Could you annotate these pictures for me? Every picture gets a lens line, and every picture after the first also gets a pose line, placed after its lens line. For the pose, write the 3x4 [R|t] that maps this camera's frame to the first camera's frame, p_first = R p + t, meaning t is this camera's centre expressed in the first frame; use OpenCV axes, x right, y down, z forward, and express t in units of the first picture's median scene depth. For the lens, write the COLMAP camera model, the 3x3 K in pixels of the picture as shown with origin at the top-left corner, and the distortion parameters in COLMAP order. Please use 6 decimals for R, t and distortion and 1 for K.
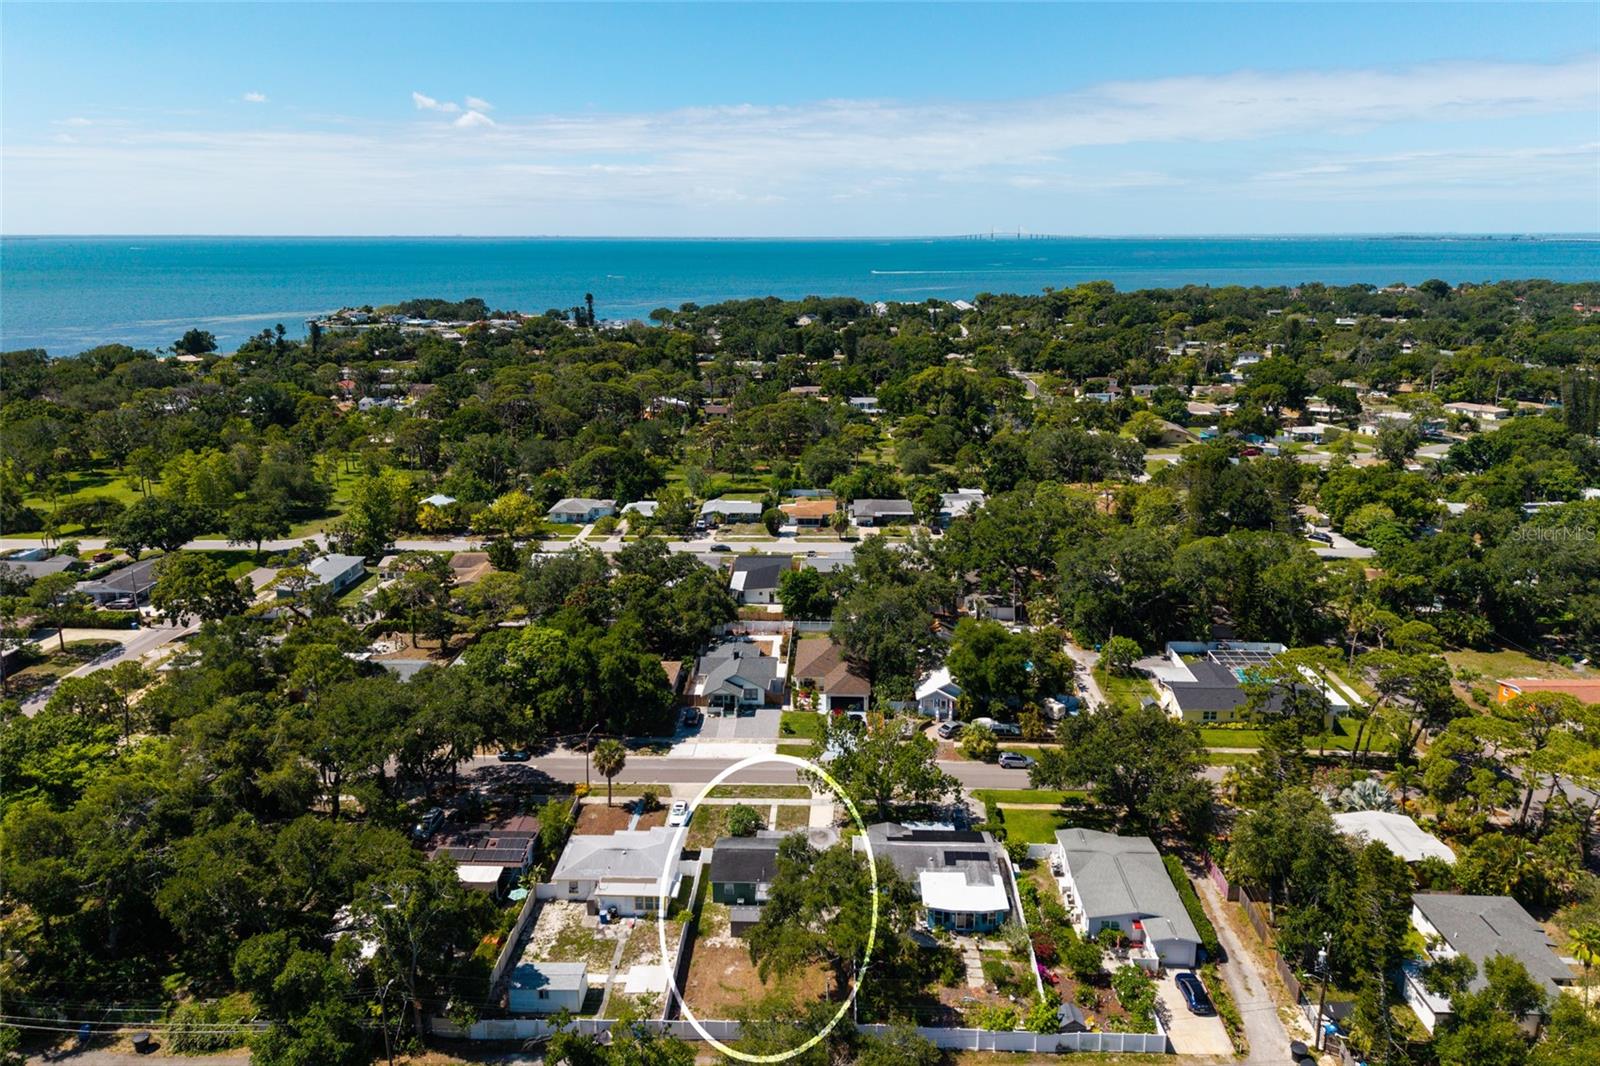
lens RADIAL K [[1058.2, 0, 805.0], [0, 1058.2, 536.4], [0, 0, 1]] dist [0.068617, -0.062181]
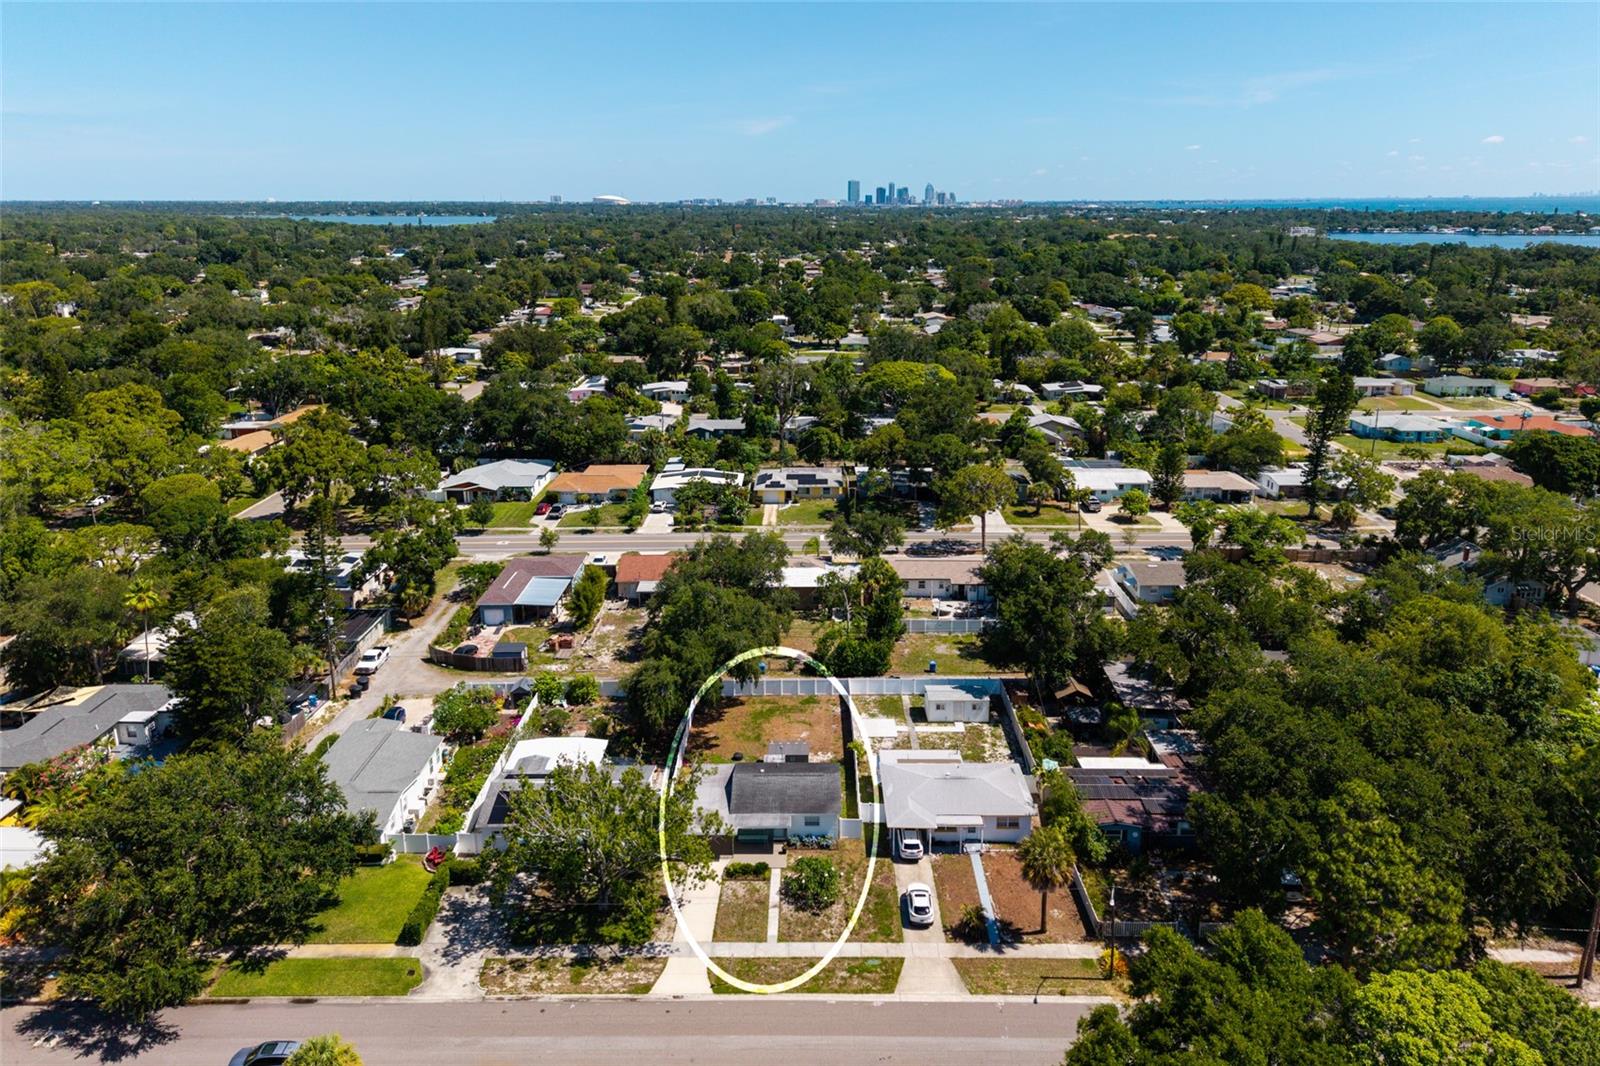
lens RADIAL K [[1058.7, 0, 804.6], [0, 1058.7, 496.6], [0, 0, 1]] dist [0.056860, -0.042046]
pose [[-0.999483, 0.011235, -0.030112, -0.038203], [-0.006434, 0.847995, 0.529966, -0.338471], [0.031489, 0.529886, -0.847484, 1.653454]]
